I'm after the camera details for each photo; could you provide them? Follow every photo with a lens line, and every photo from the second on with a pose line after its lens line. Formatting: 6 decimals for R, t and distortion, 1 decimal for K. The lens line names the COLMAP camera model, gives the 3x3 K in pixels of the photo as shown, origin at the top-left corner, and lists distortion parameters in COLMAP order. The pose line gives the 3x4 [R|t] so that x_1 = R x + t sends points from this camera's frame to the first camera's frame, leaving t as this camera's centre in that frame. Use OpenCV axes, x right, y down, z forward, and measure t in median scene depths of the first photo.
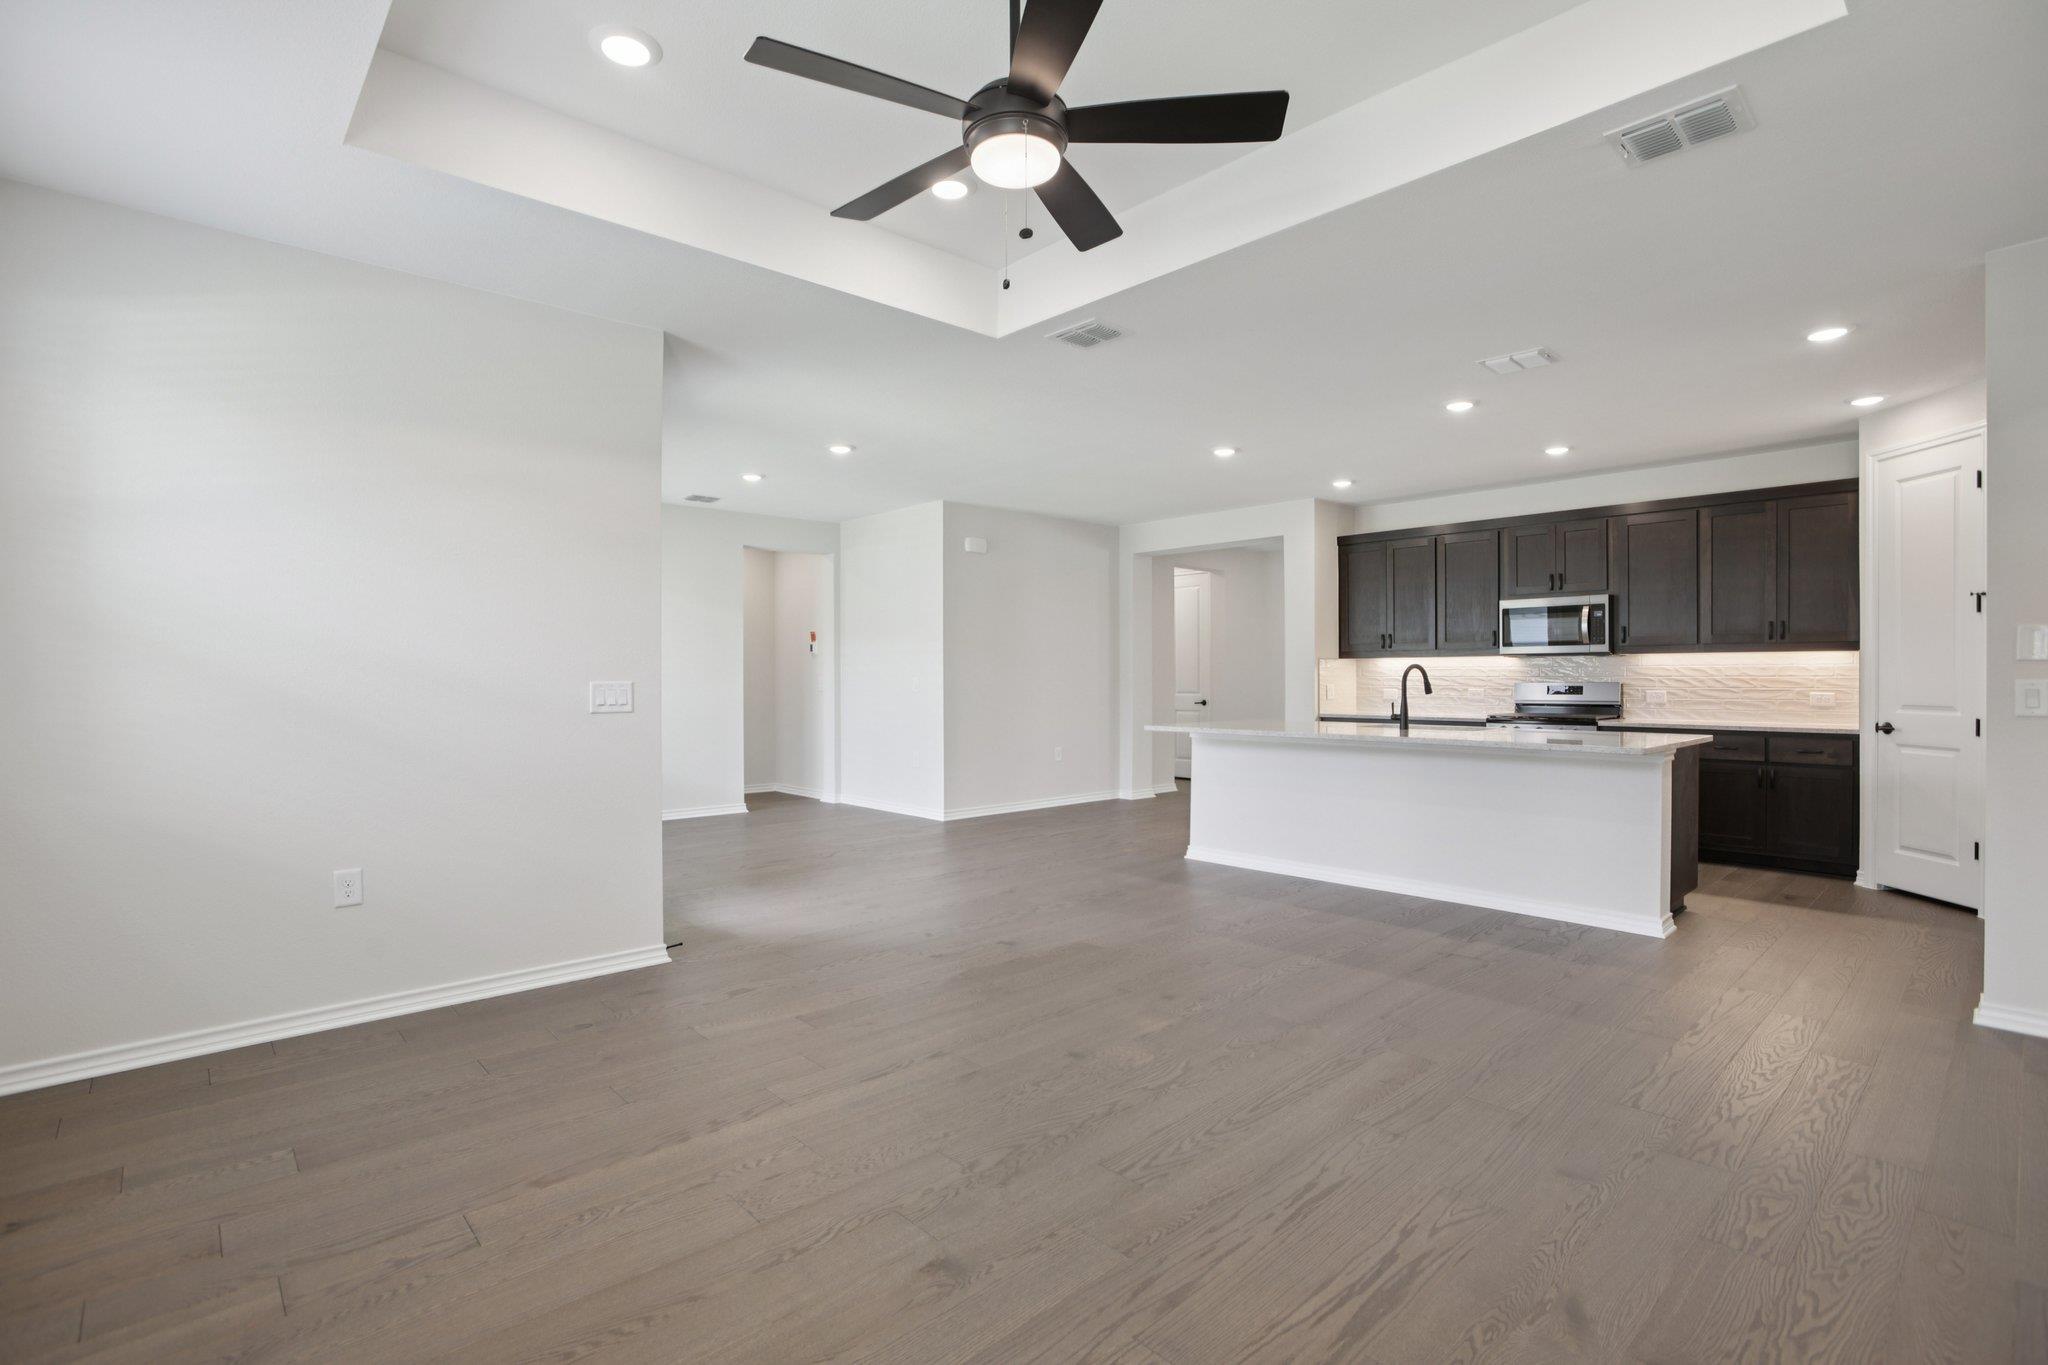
lens RADIAL K [[969.5, 0, 1024.0], [0, 969.5, 682.5], [0, 0, 1]] dist [-0.044131, 0.000670]
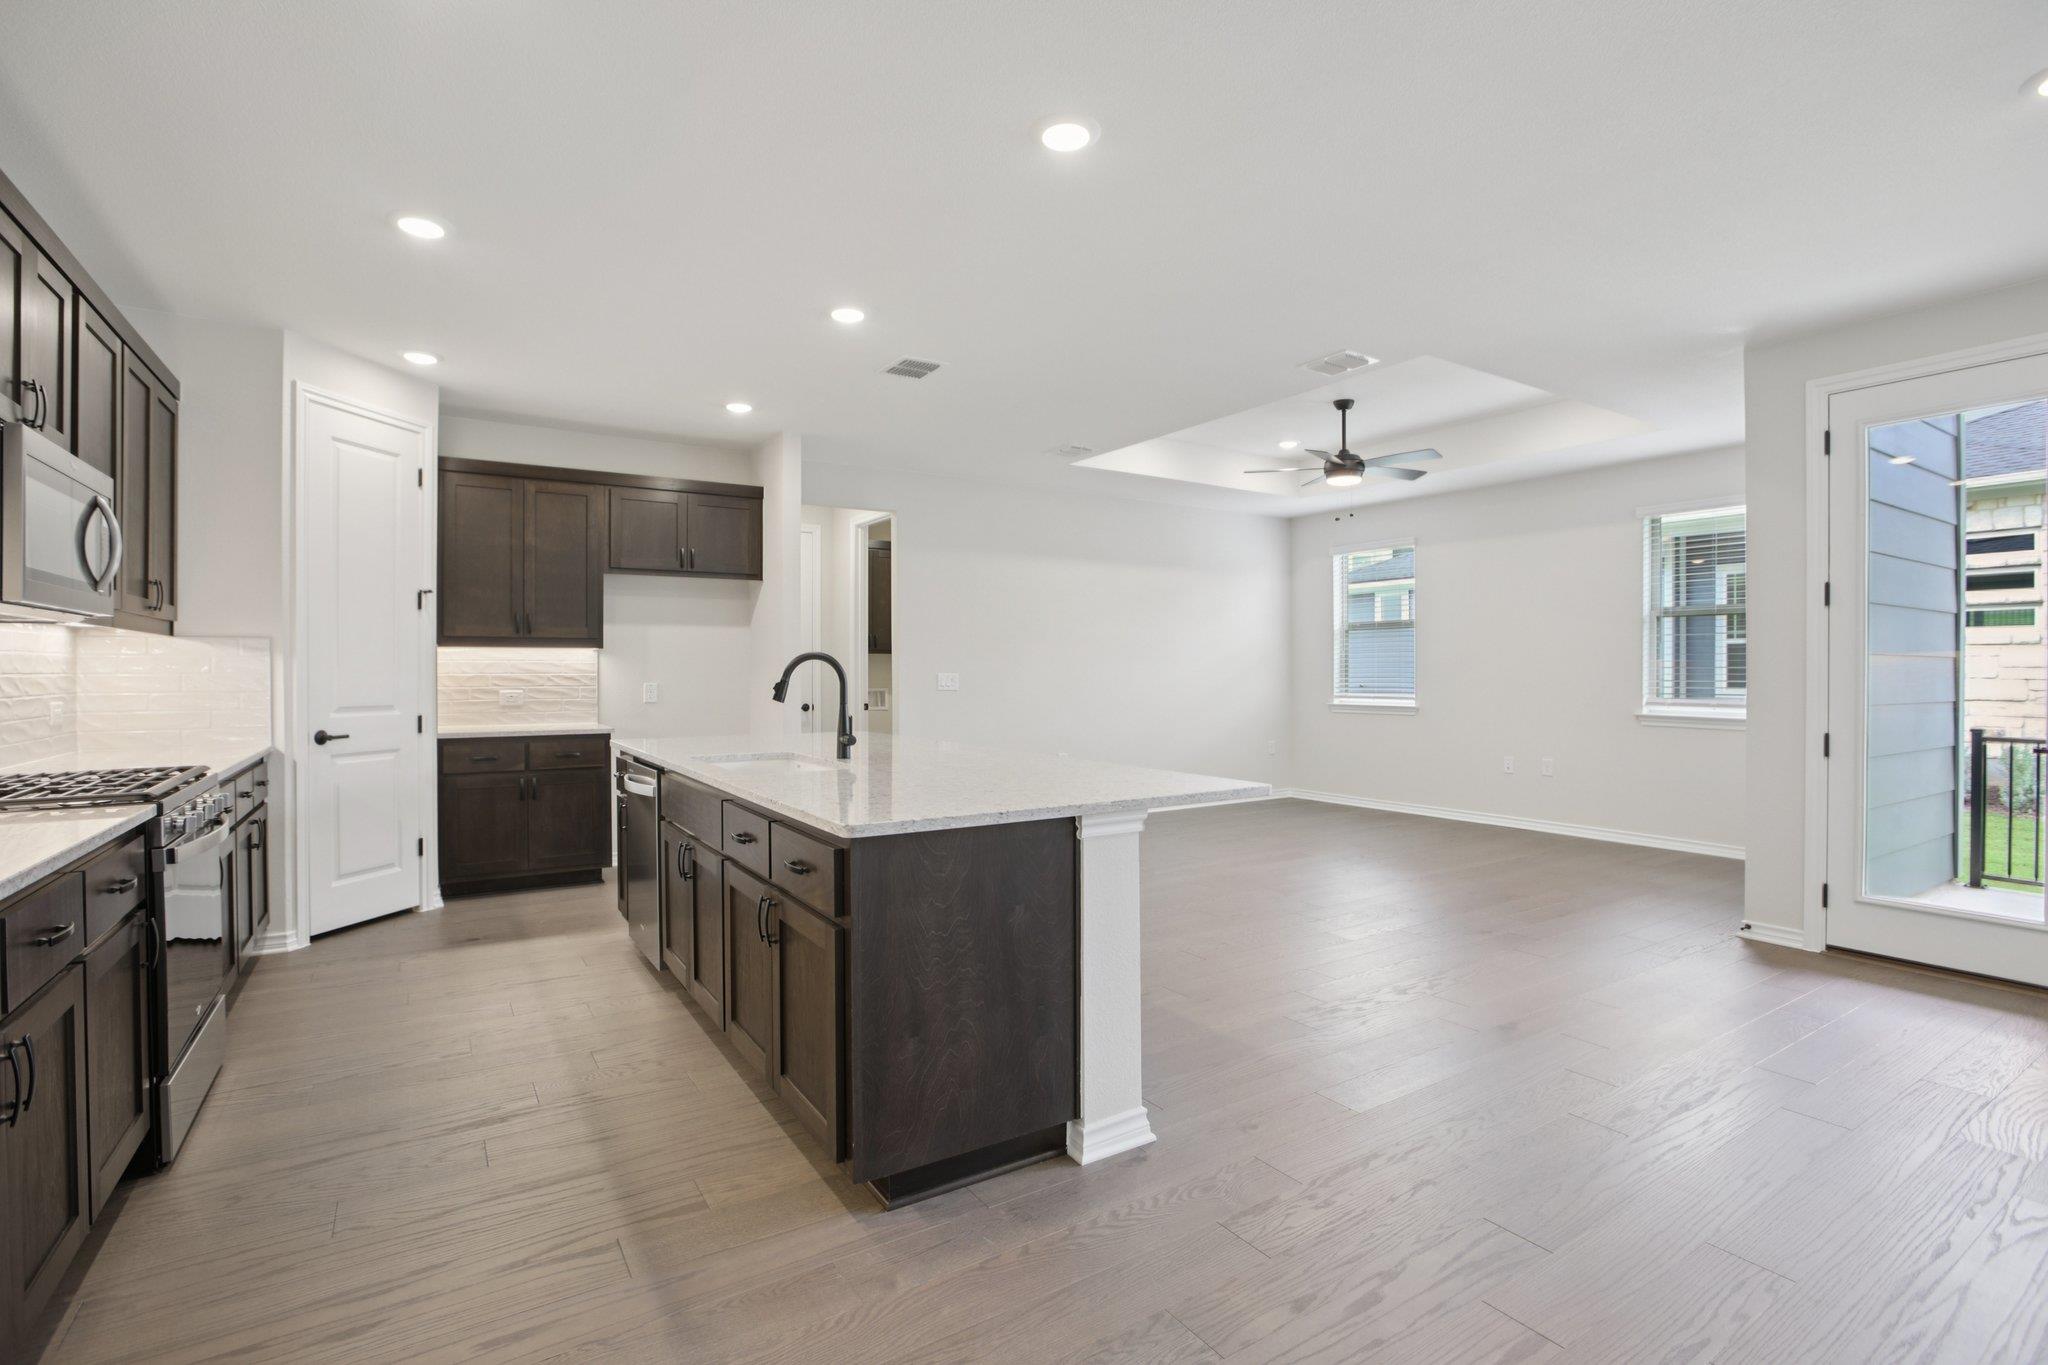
lens RADIAL K [[953.5, 0, 1012.8], [0, 953.5, 671.6], [0, 0, 1]] dist [-0.043347, 0.003960]
pose [[-0.983747, 0.001438, 0.179554, 0.198105], [0.002437, 0.999983, 0.005343, -0.011348], [-0.179543, 0.005694, -0.983734, 1.729714]]
